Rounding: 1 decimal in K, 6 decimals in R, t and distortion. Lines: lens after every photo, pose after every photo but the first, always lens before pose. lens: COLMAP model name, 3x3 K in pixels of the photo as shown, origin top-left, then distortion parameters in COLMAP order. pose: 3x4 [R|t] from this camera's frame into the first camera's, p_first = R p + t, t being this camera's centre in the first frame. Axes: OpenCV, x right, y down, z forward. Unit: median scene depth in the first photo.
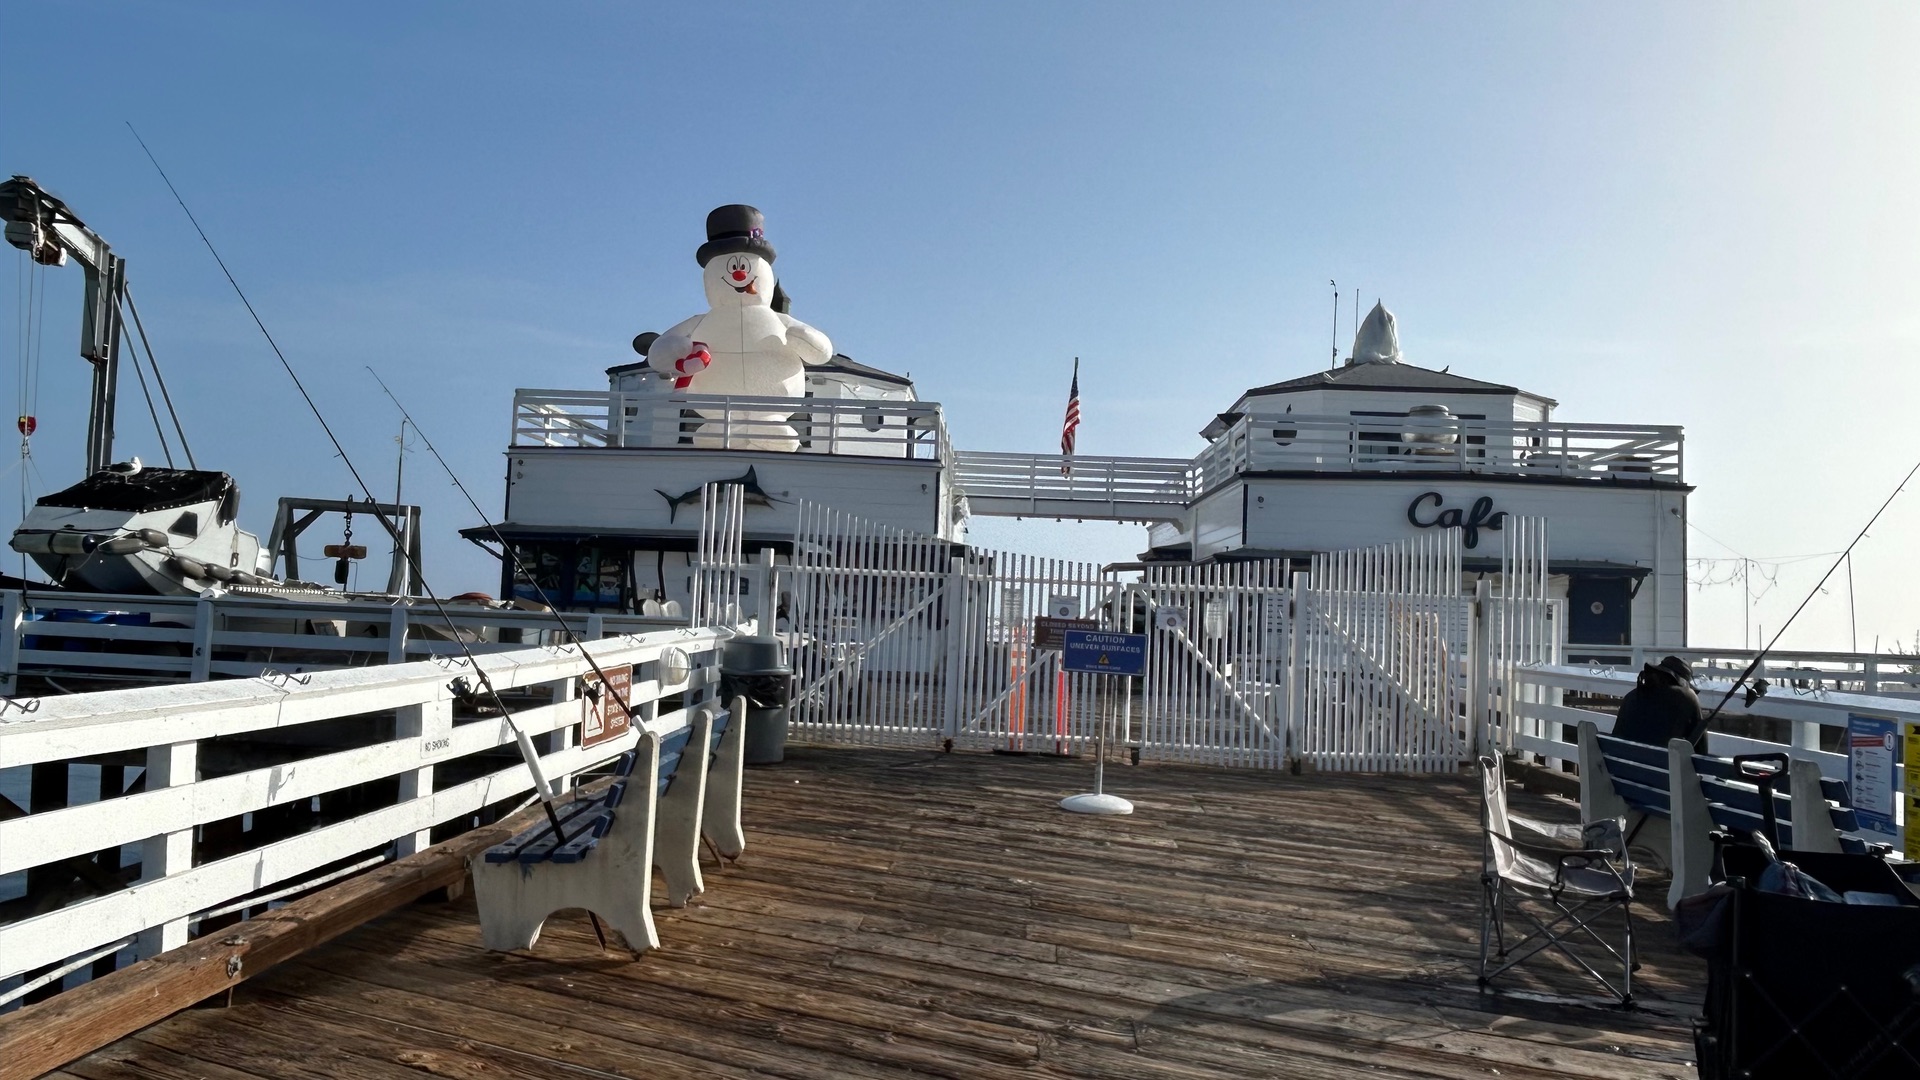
lens RADIAL K [[1425.4, 0, 960.0], [0, 1425.4, 540.0], [0, 0, 1]] dist [-0.004315, 0.001568]
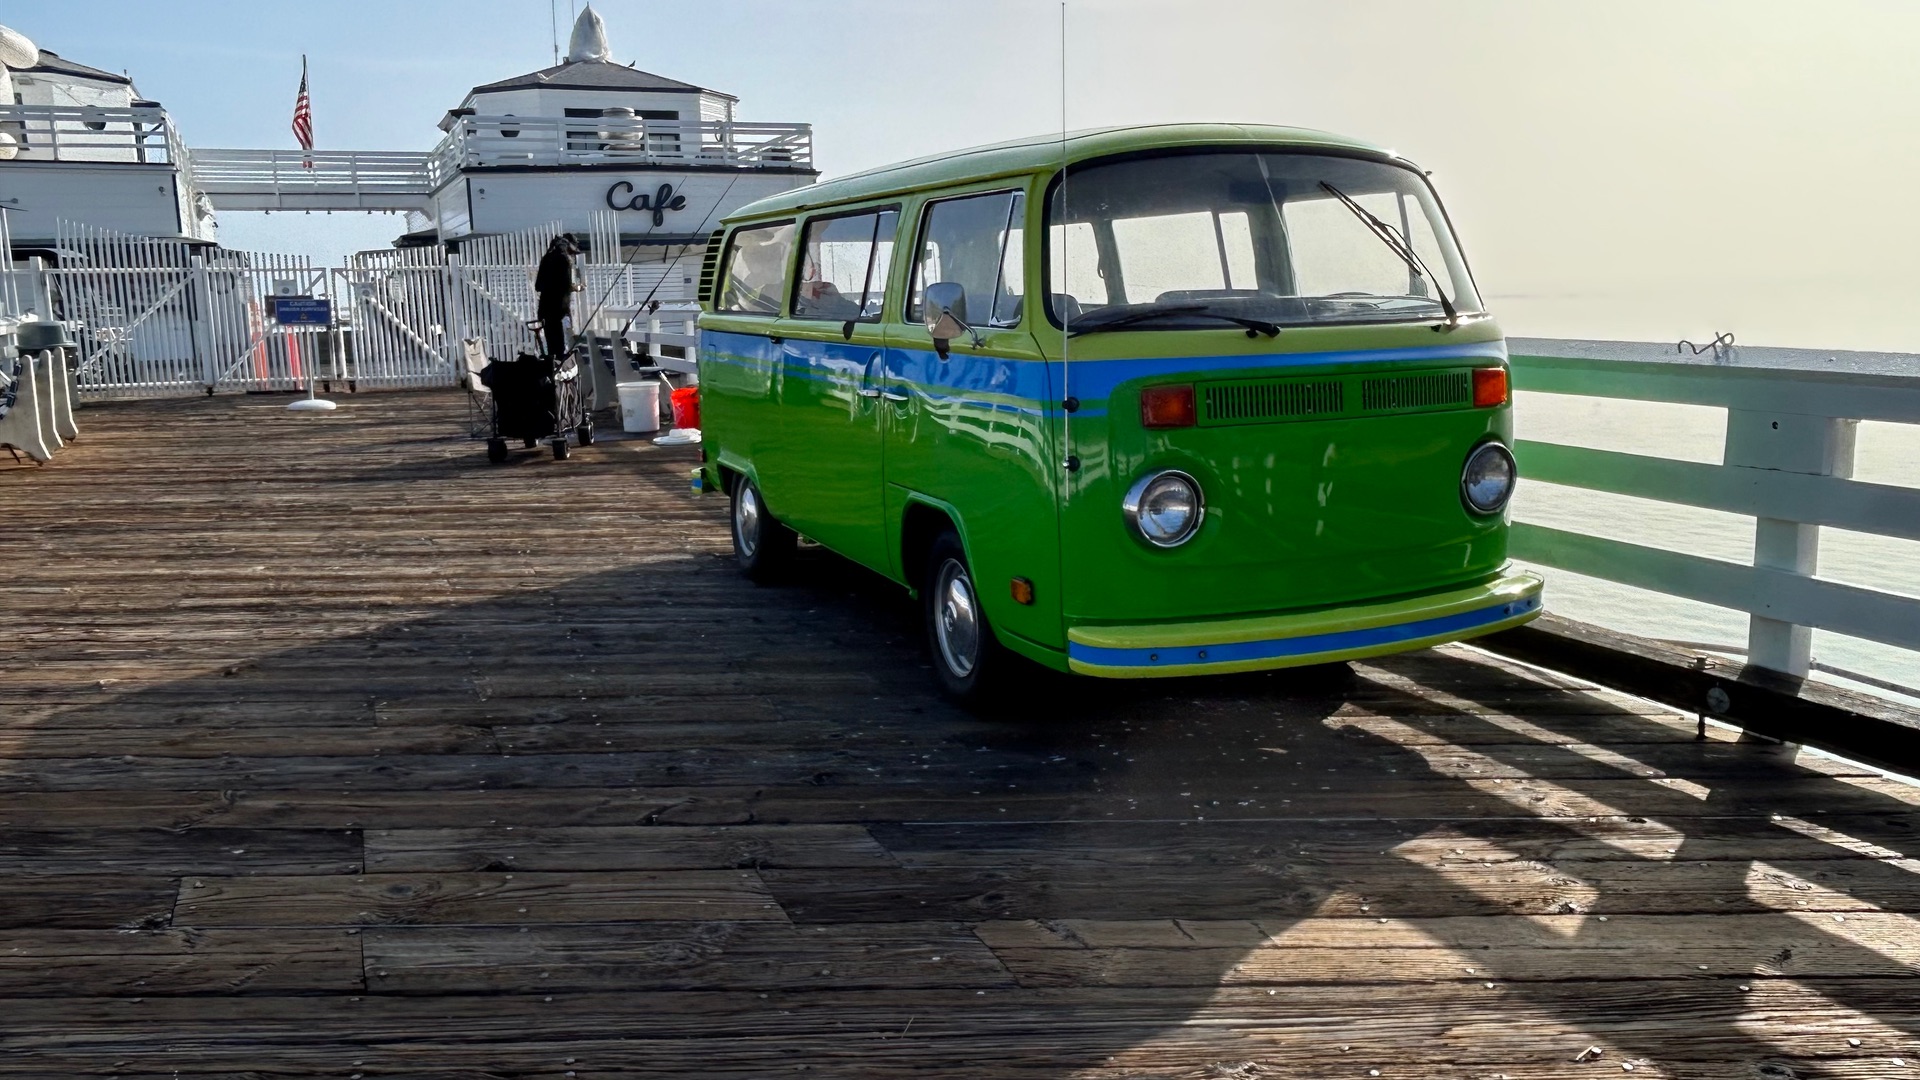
lens RADIAL K [[1425.4, 0, 960.0], [0, 1425.4, 540.0], [0, 0, 1]] dist [-0.004315, 0.001568]
pose [[0.890488, -0.136422, 0.434073, 0.009678], [0.036276, 0.972244, 0.231142, -0.005704], [-0.453558, -0.190083, 0.870720, -0.274670]]
